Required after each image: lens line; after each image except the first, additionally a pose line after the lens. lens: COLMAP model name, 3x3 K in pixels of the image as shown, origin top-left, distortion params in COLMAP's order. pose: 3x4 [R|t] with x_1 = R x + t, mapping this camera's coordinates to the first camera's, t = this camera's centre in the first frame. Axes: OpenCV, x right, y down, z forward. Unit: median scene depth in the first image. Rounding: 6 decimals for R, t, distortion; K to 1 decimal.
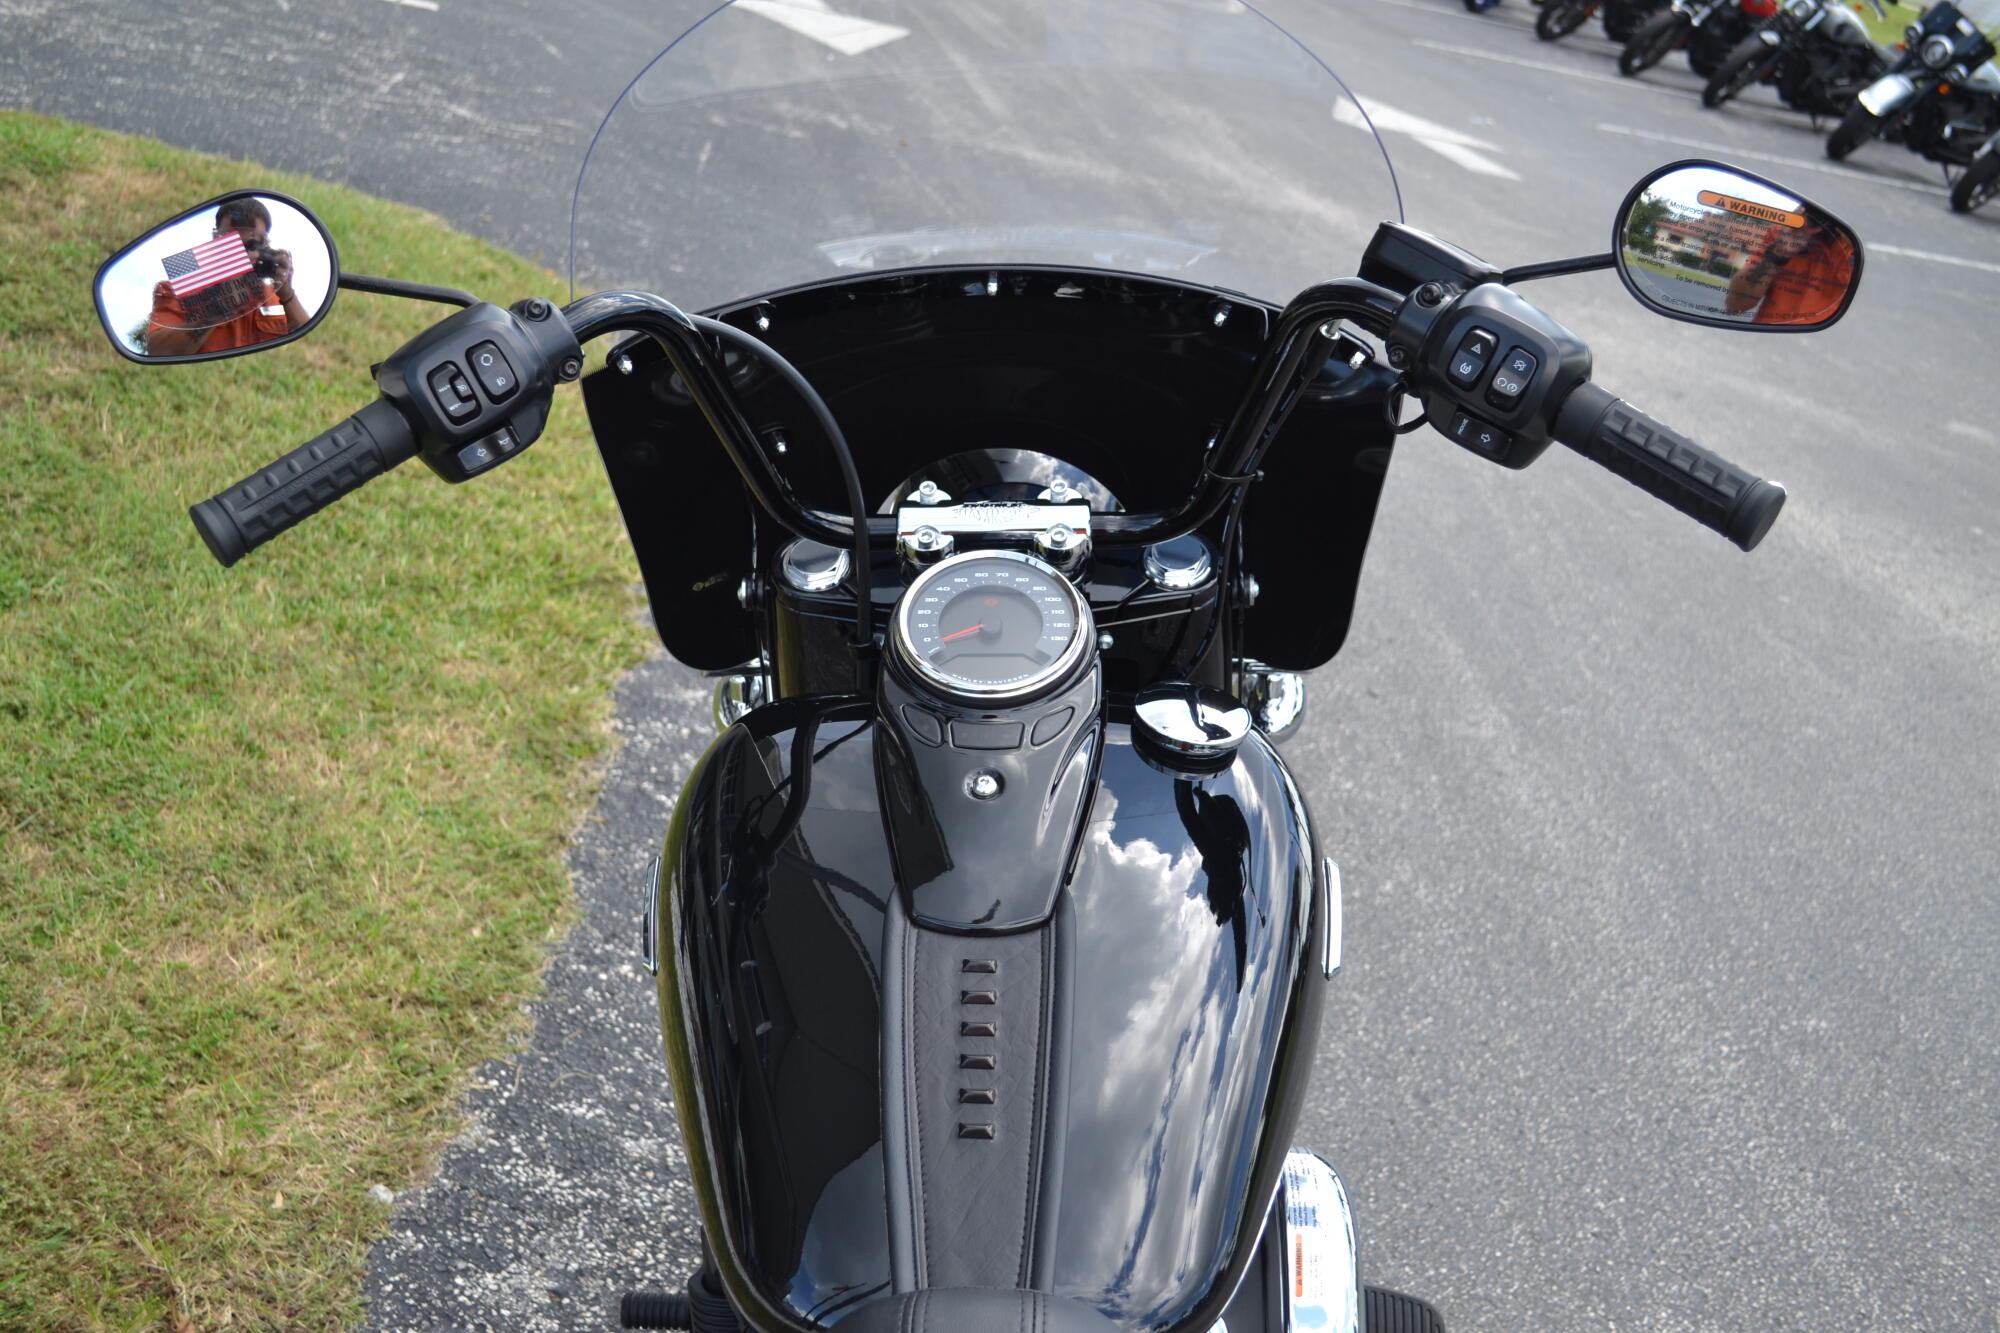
lens RADIAL K [[2472.6, 0, 1000.0], [0, 2472.6, 666.5], [0, 0, 1]] dist [-0.043273, 0.019622]
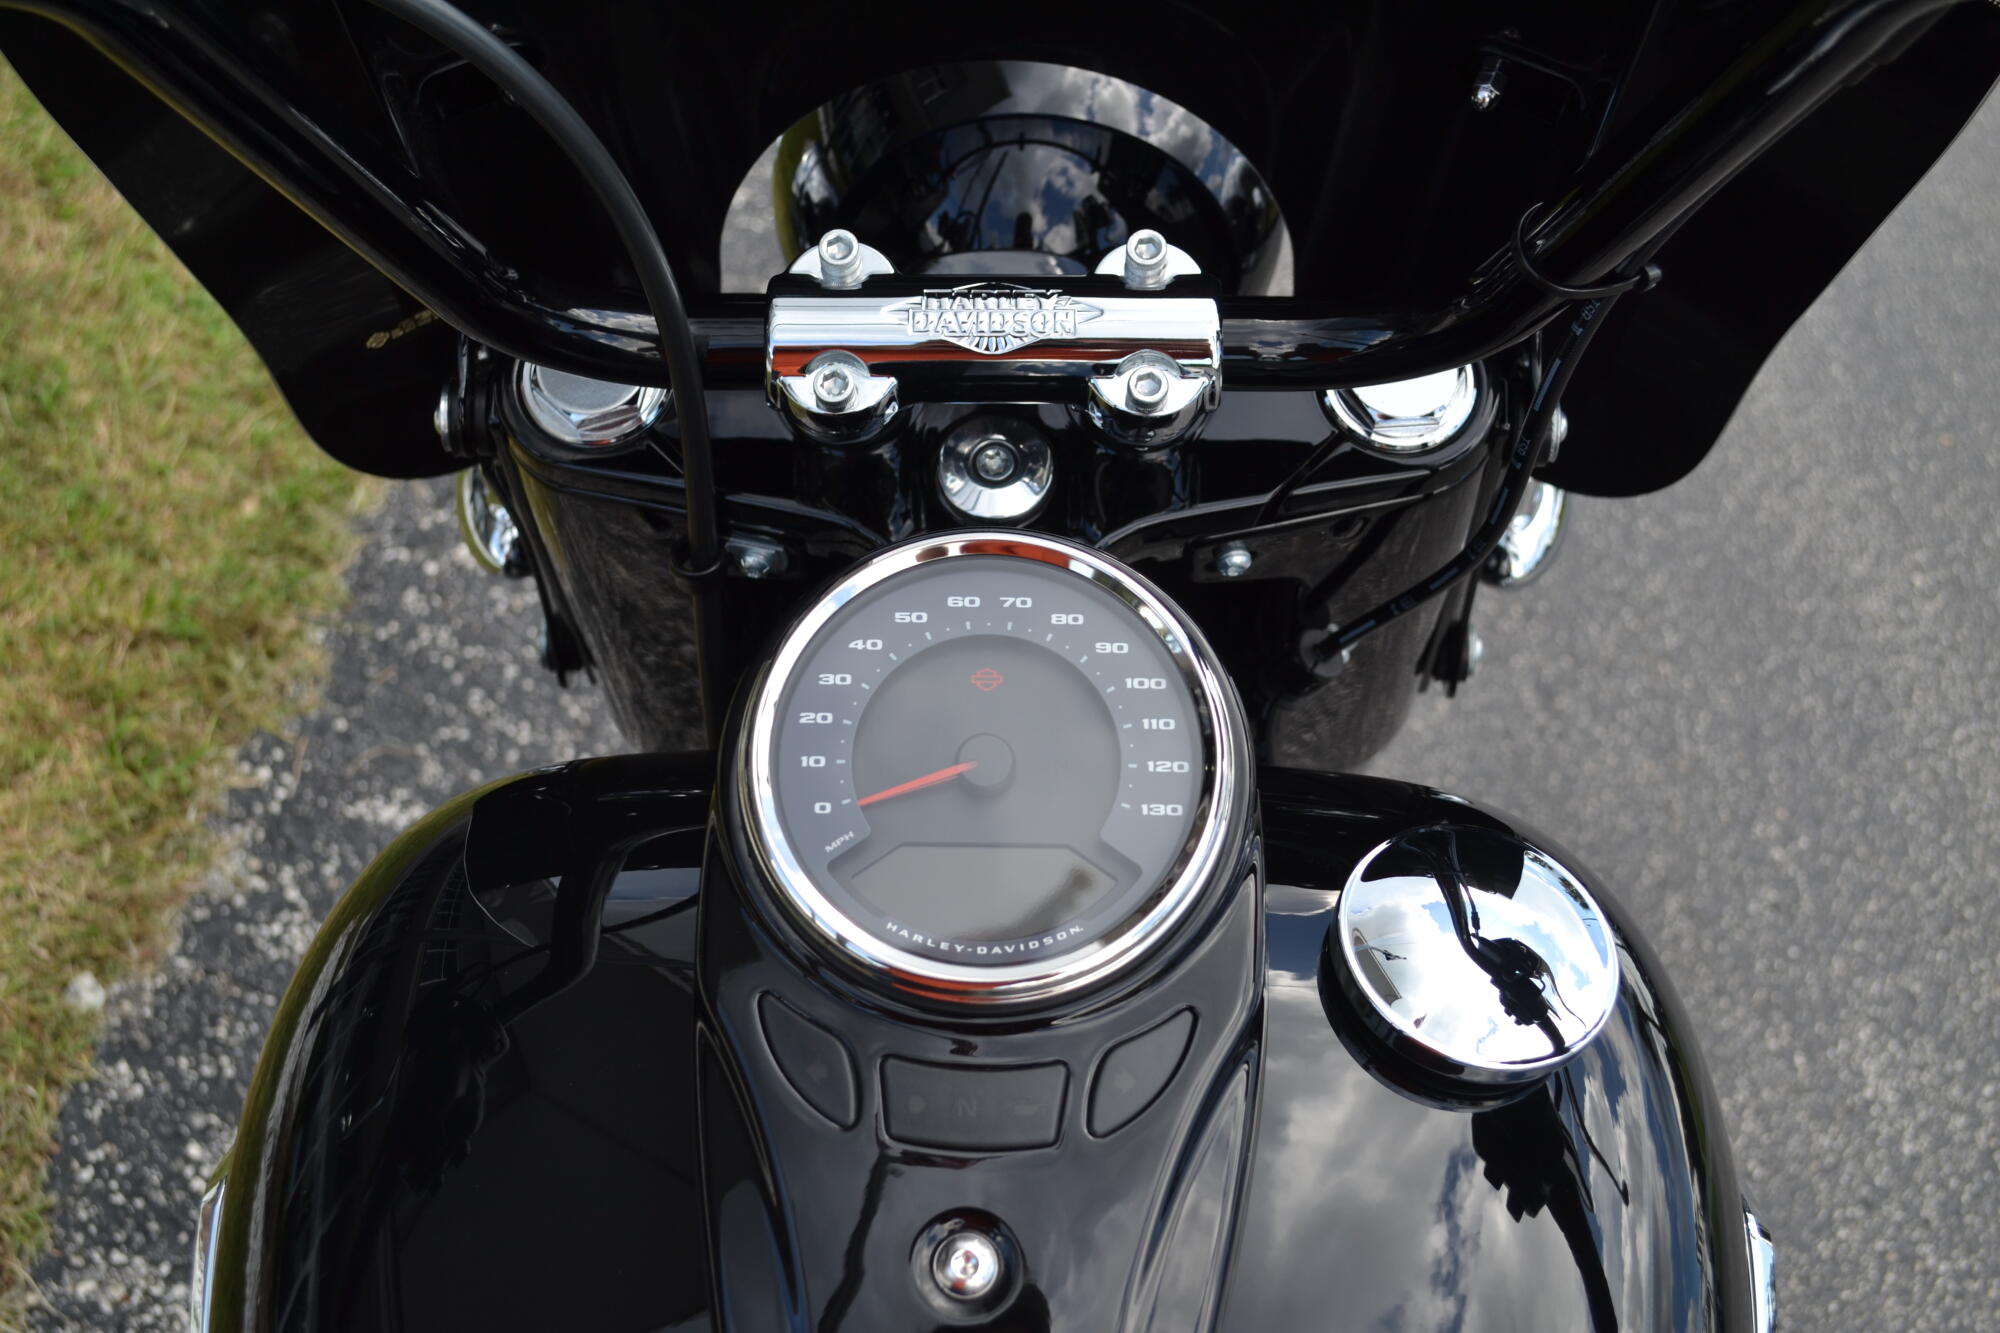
lens RADIAL K [[2397.4, 0, 981.1], [0, 2397.4, 669.4], [0, 0, 1]] dist [-0.054536, 0.040570]
pose [[0.999948, 0.010067, 0.001756, -0.002723], [-0.010069, 0.941230, 0.337616, -0.084773], [0.001746, -0.337616, 0.941282, 0.350247]]
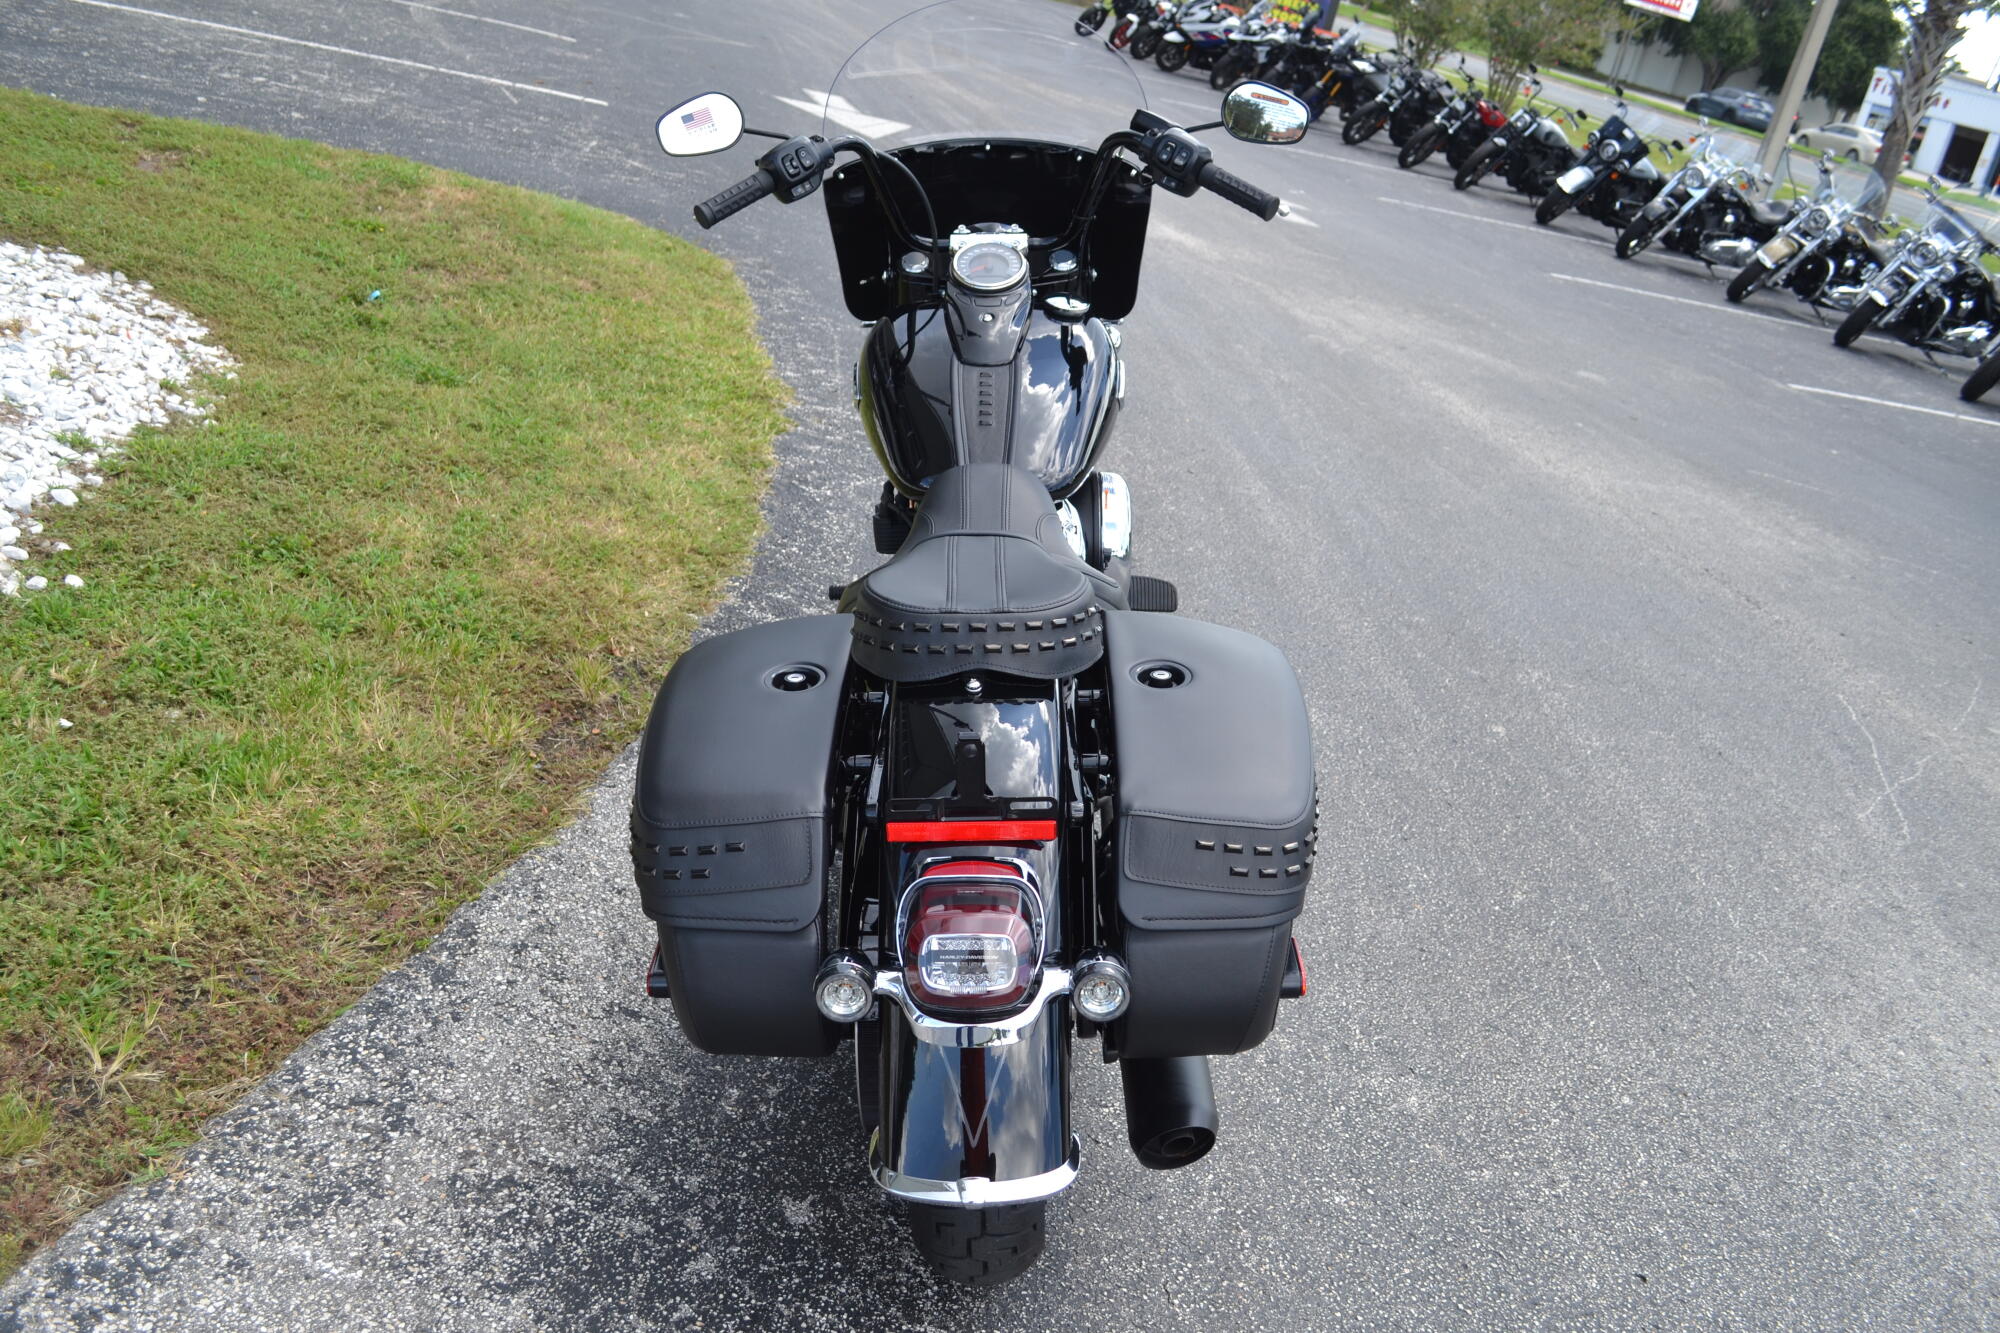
lens RADIAL K [[1849.5, 0, 992.8], [0, 1849.5, 667.2], [0, 0, 1]] dist [-0.072853, 0.006709]
pose [[0.999890, -0.000915, 0.014802, -0.015347], [0.000604, 0.999779, 0.021005, 0.194328], [-0.014818, -0.020993, 0.999670, -0.503464]]
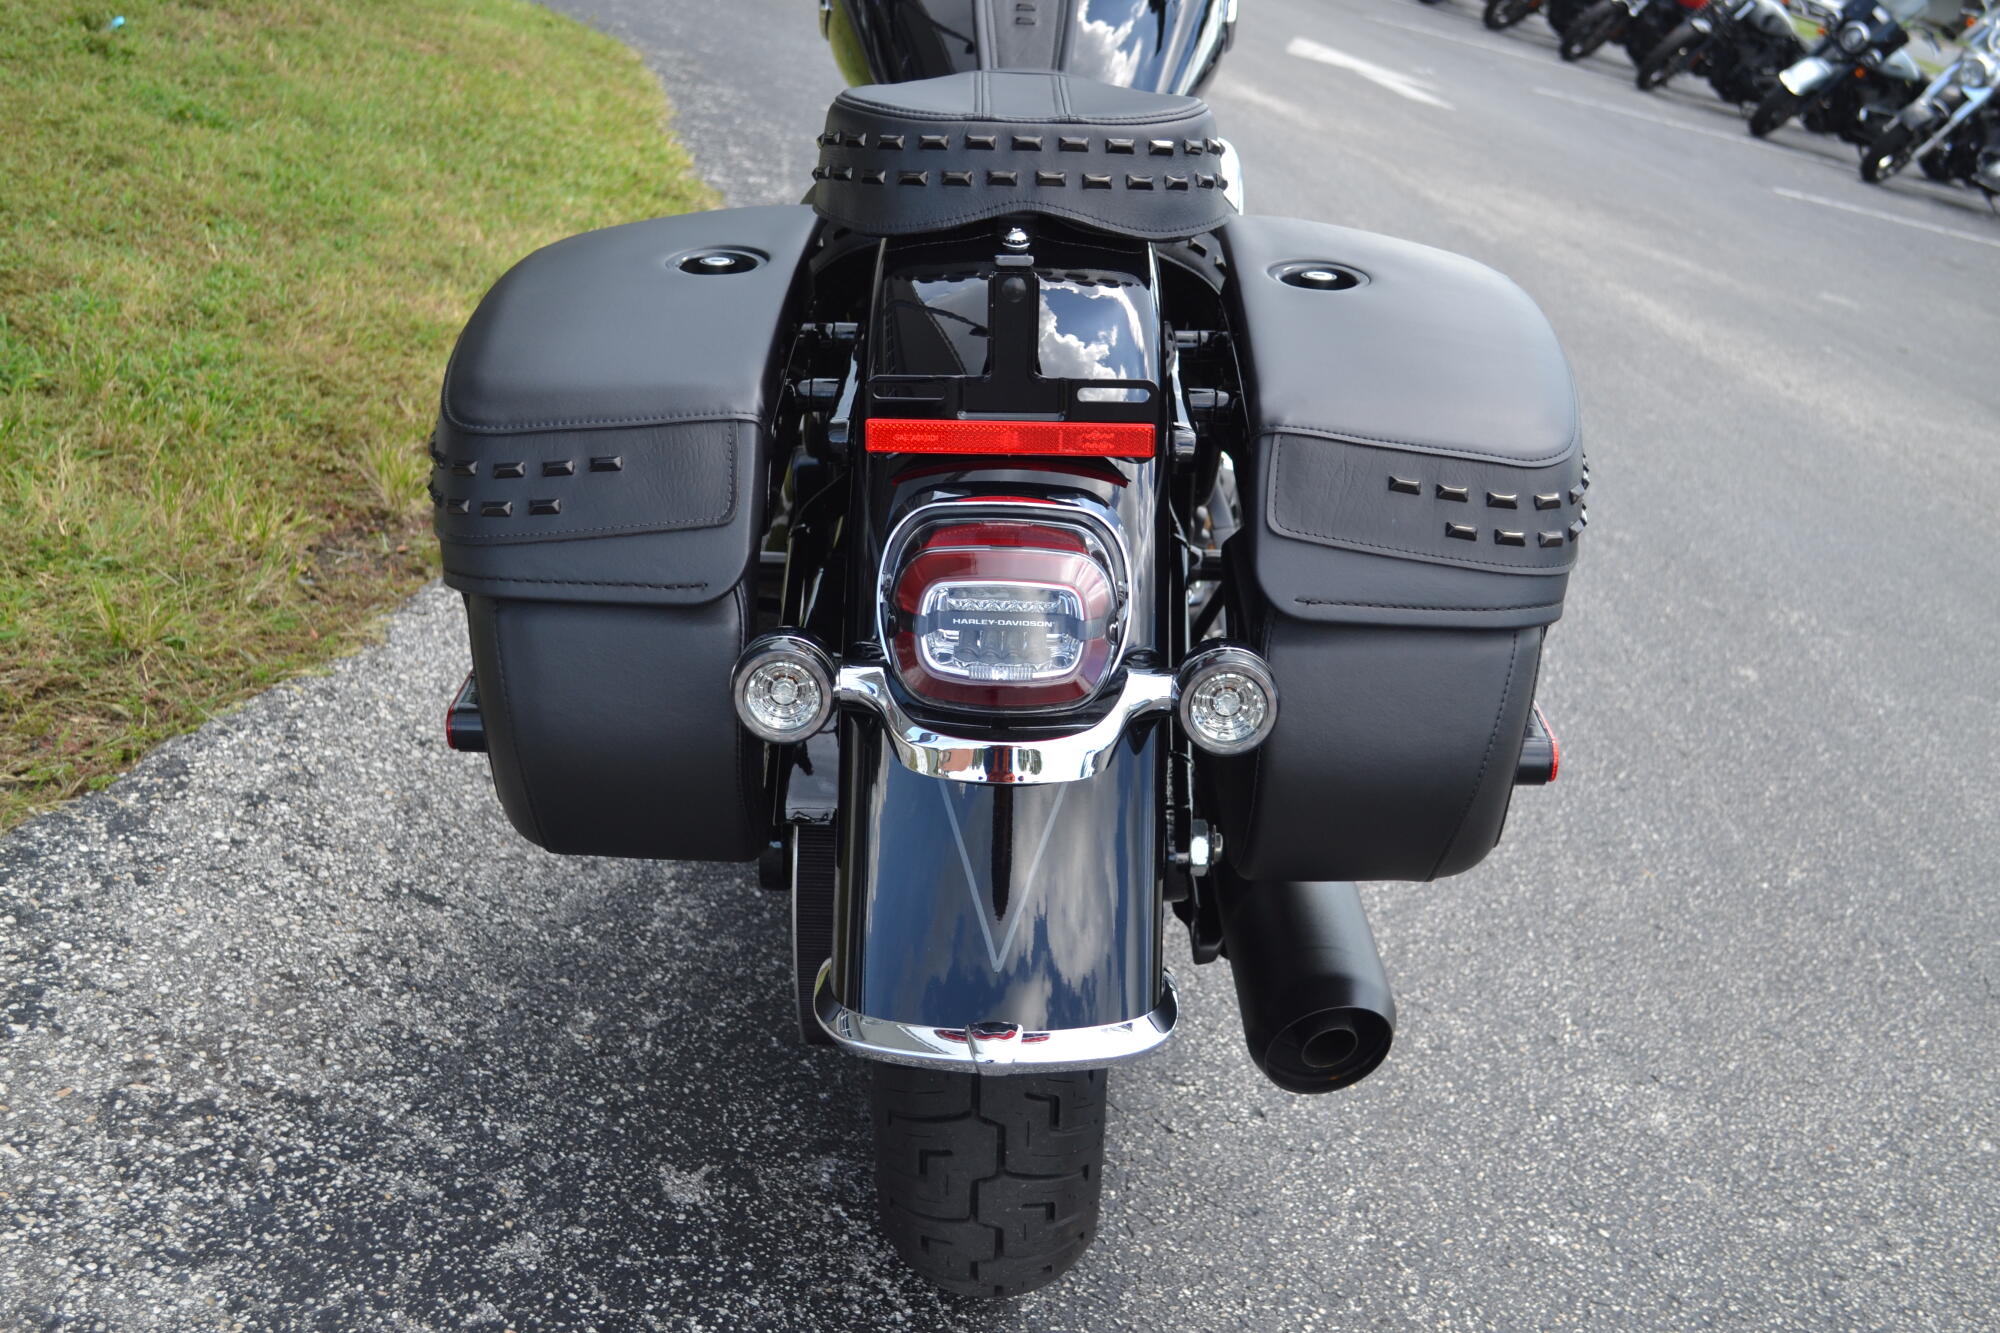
lens RADIAL K [[2515.8, 0, 1000.0], [0, 2515.8, 666.5], [0, 0, 1]] dist [-0.045730, 0.025369]
pose [[0.999103, 0.034642, 0.024339, -0.026288], [-0.034119, 0.999185, -0.021567, 0.323071], [-0.025066, 0.020718, 0.999471, -0.373808]]
